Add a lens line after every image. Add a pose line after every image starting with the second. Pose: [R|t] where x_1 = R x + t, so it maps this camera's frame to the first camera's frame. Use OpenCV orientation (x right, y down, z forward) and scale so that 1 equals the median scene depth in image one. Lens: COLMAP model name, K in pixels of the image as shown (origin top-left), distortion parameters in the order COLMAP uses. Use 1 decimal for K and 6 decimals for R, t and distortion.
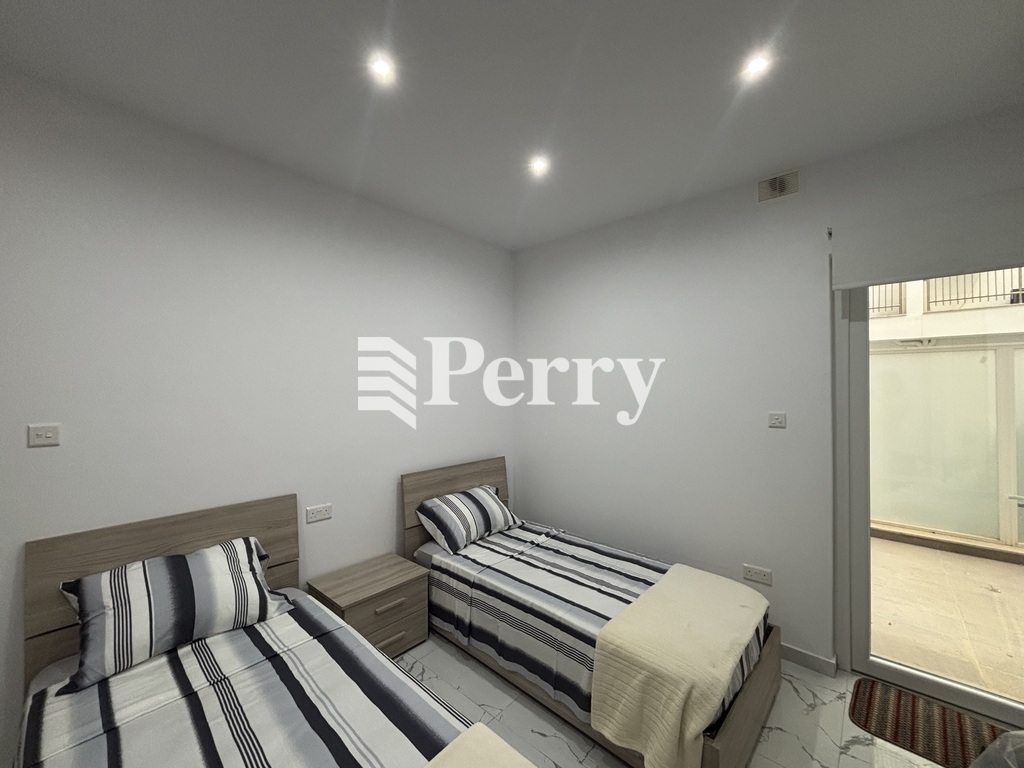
lens RADIAL K [[411.3, 0, 510.9], [0, 411.3, 381.8], [0, 0, 1]] dist [-0.007811, 0.000059]
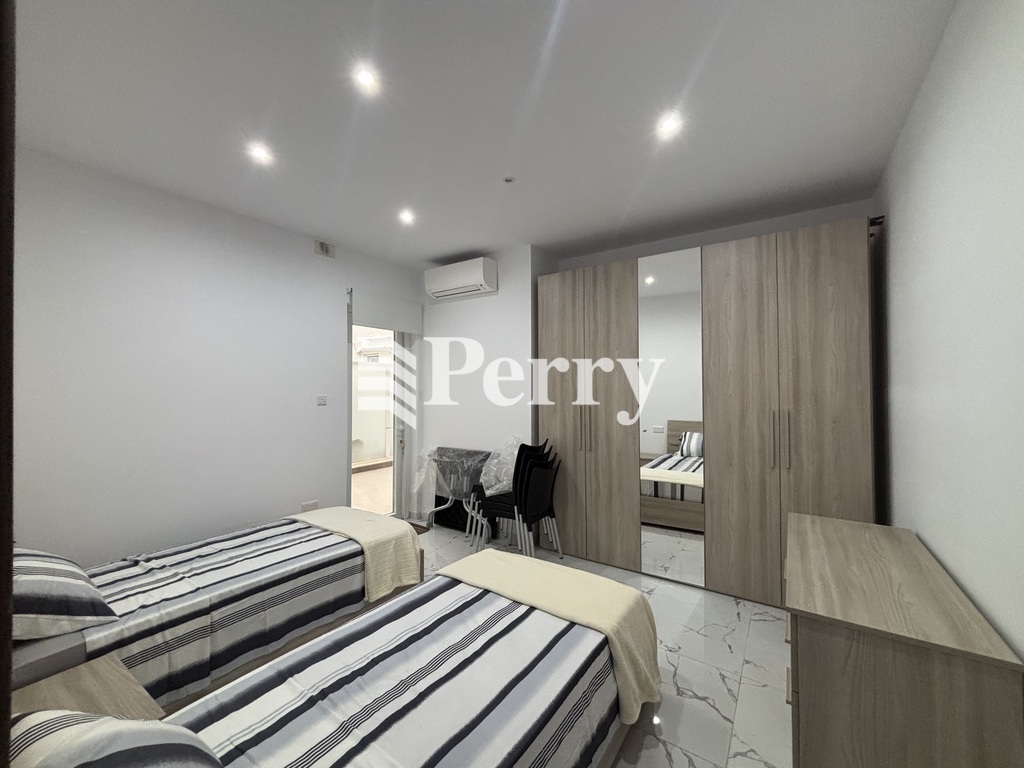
lens RADIAL K [[411.3, 0, 510.9], [0, 411.3, 381.8], [0, 0, 1]] dist [-0.007811, 0.000059]
pose [[-0.132403, 0.017194, 0.991047, -0.970041], [-0.006168, 0.999816, -0.018170, 0.048466], [-0.991177, -0.008519, -0.132273, 0.502462]]
